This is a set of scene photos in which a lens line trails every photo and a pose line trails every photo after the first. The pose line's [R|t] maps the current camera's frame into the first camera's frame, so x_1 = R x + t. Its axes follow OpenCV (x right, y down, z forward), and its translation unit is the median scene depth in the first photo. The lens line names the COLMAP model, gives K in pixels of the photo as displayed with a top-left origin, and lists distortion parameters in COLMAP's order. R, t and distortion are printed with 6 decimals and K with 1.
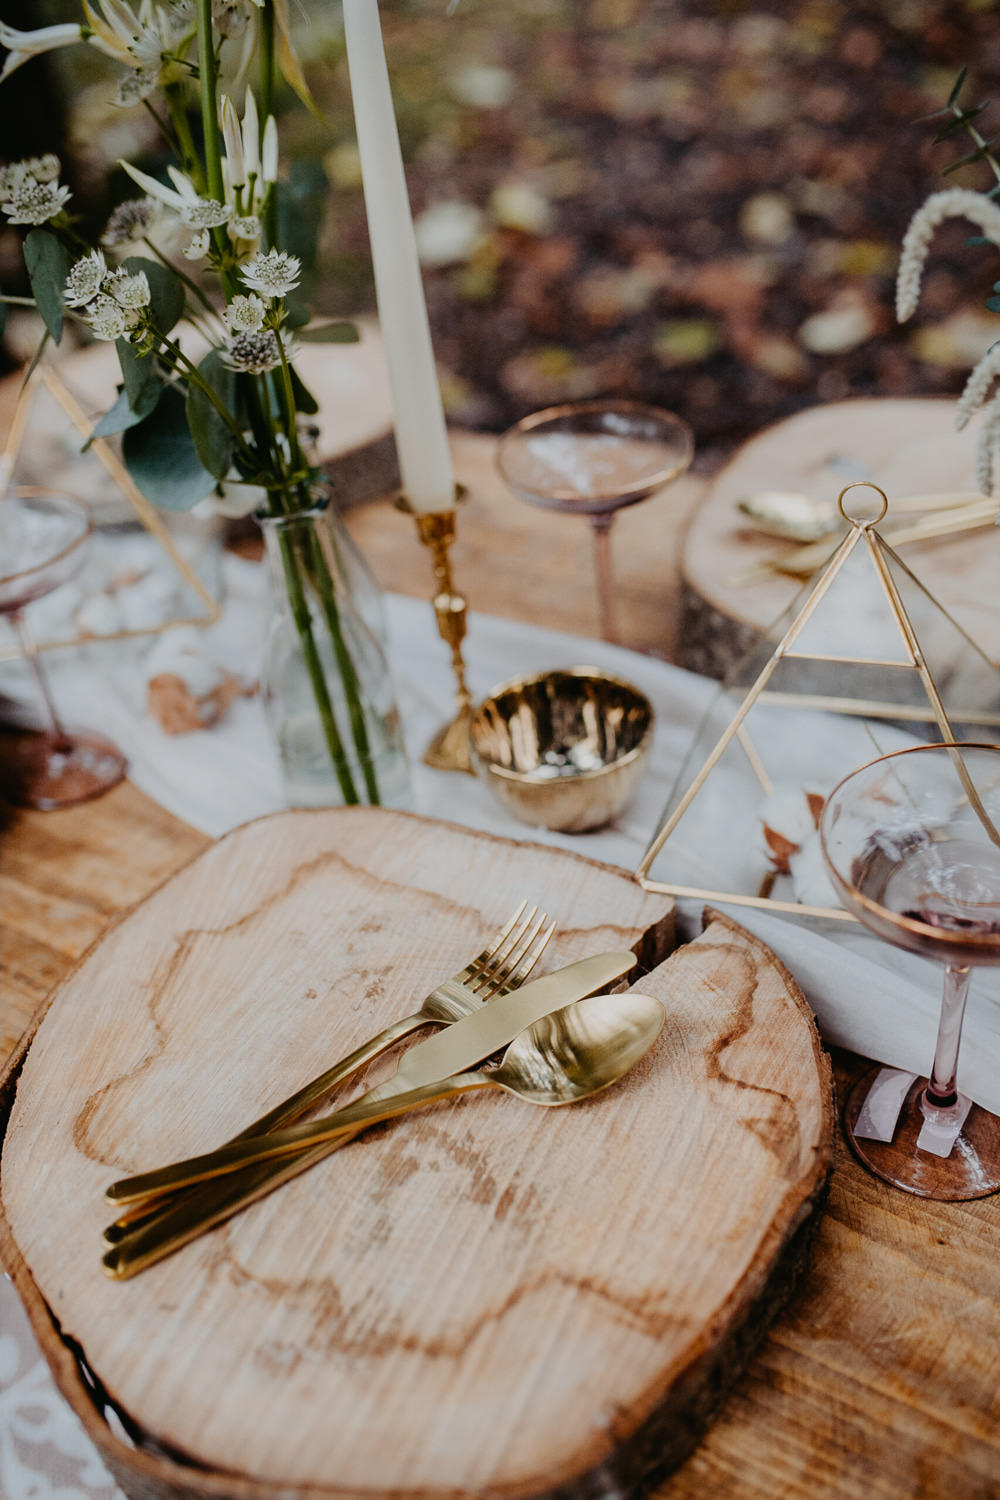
lens RADIAL K [[1451.7, 0, 504.8], [0, 1451.7, 767.7], [0, 0, 1]] dist [-0.066500, 0.088182]
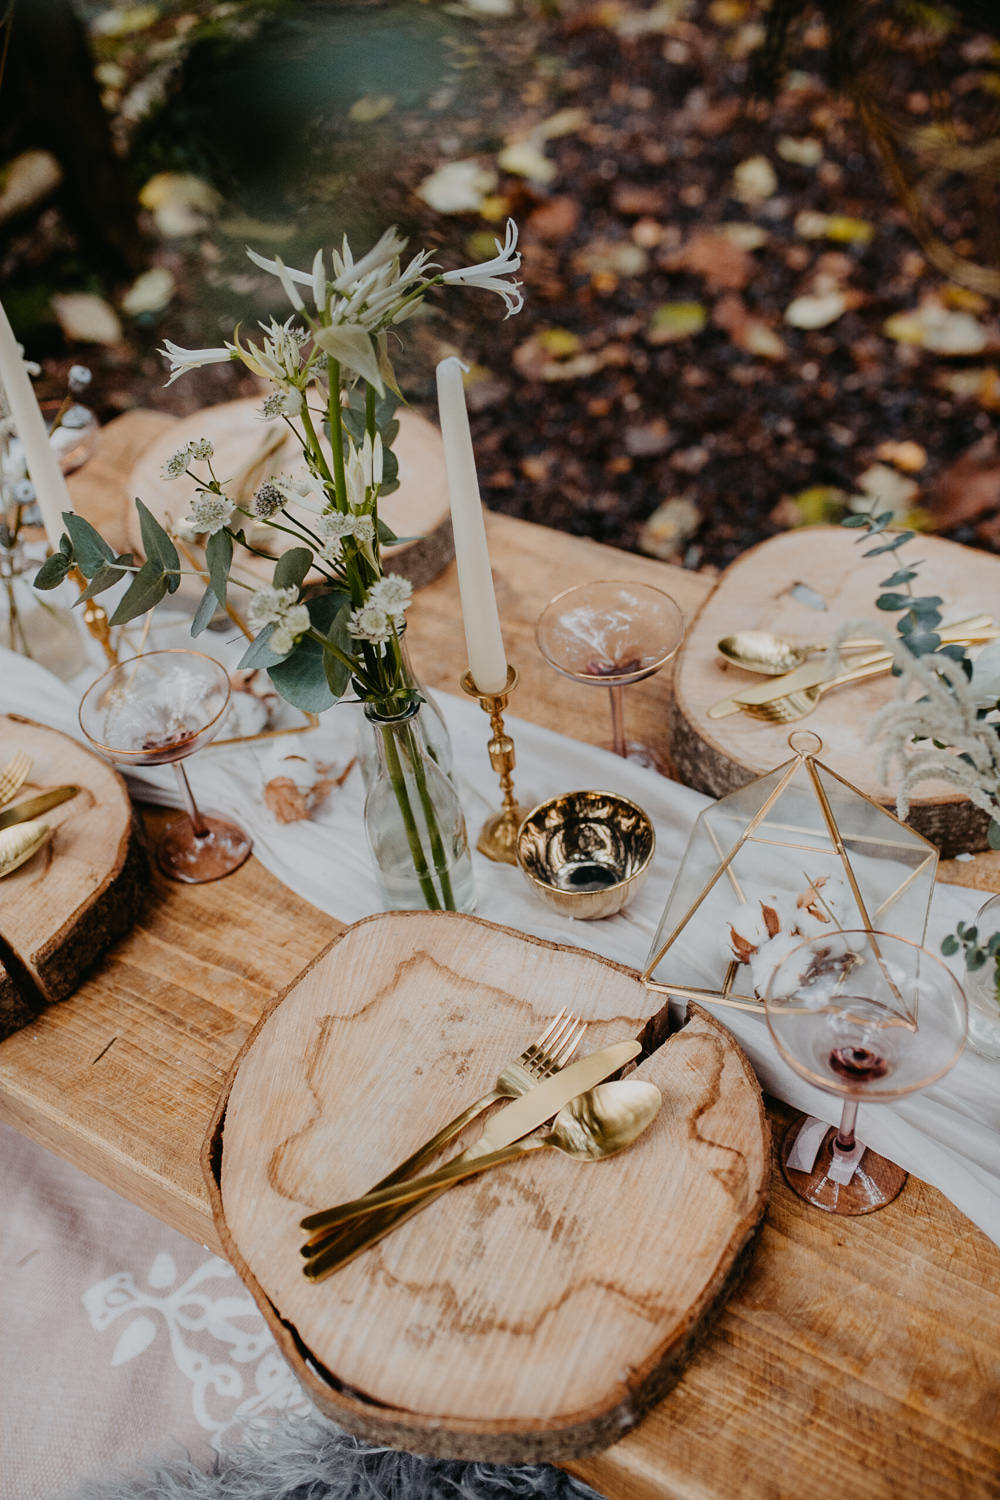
lens RADIAL K [[1435.7, 0, 506.4], [0, 1435.7, 759.5], [0, 0, 1]] dist [-0.071438, 0.108824]
pose [[0.999934, -0.001101, 0.011441, -0.064648], [-0.000335, 0.992182, 0.124796, -0.352180], [-0.011489, -0.124791, 0.992117, -0.412430]]
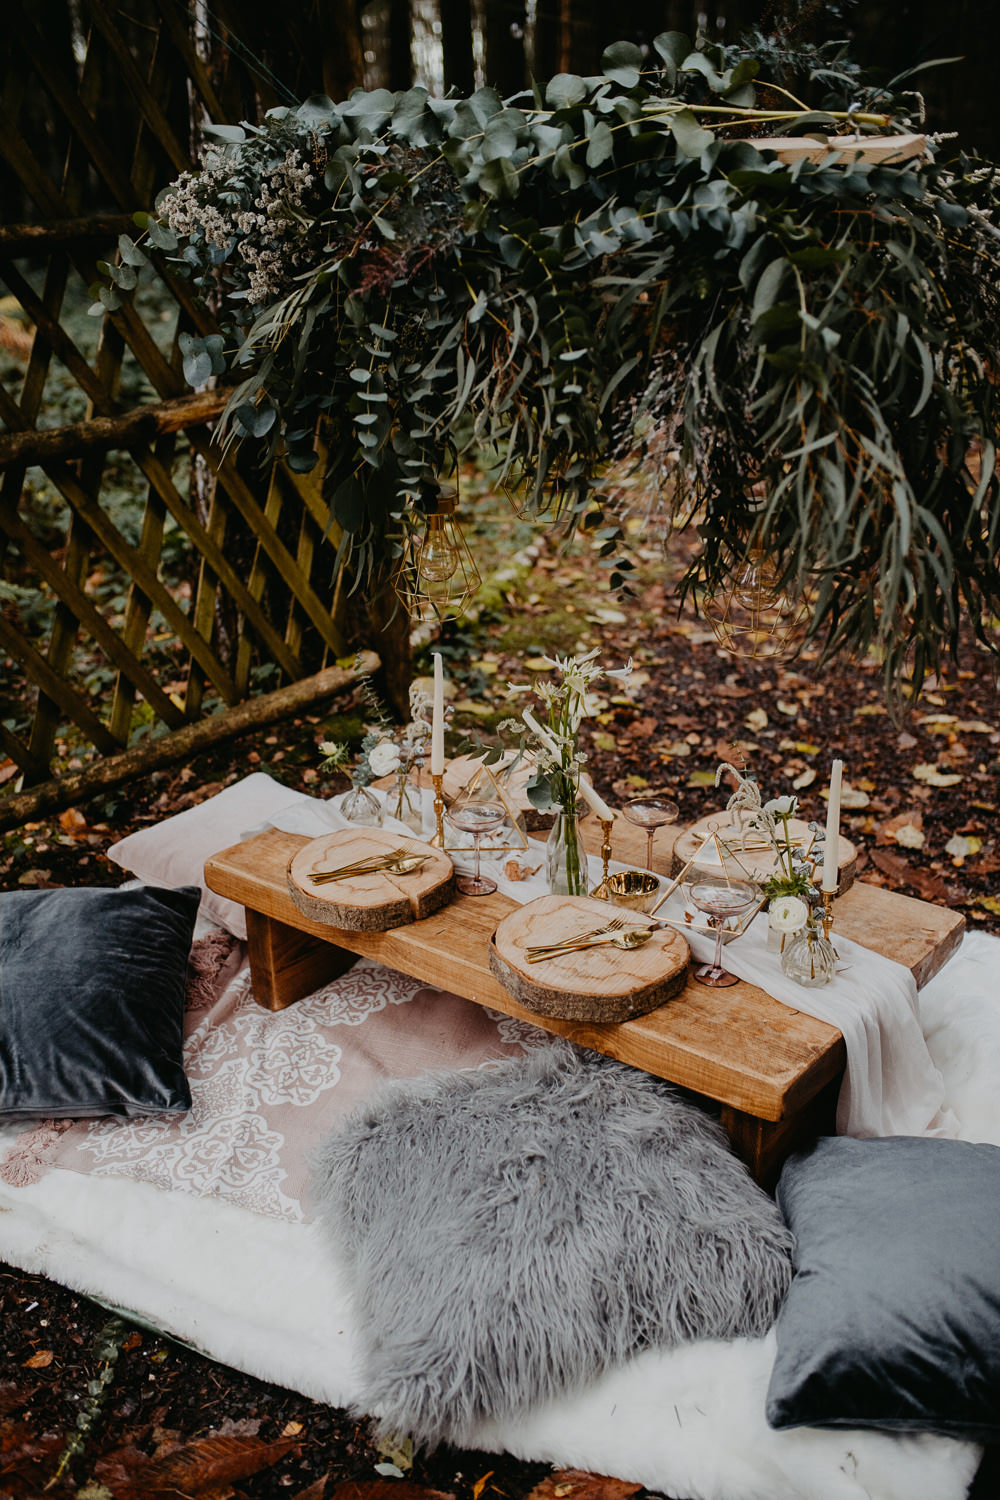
lens RADIAL K [[1435.7, 0, 506.4], [0, 1435.7, 759.5], [0, 0, 1]] dist [-0.071438, 0.108824]
pose [[0.990713, 0.126661, -0.049450, -0.172788], [-0.135299, 0.954435, -0.265986, 0.846294], [0.013507, 0.270206, 0.962708, -3.189197]]
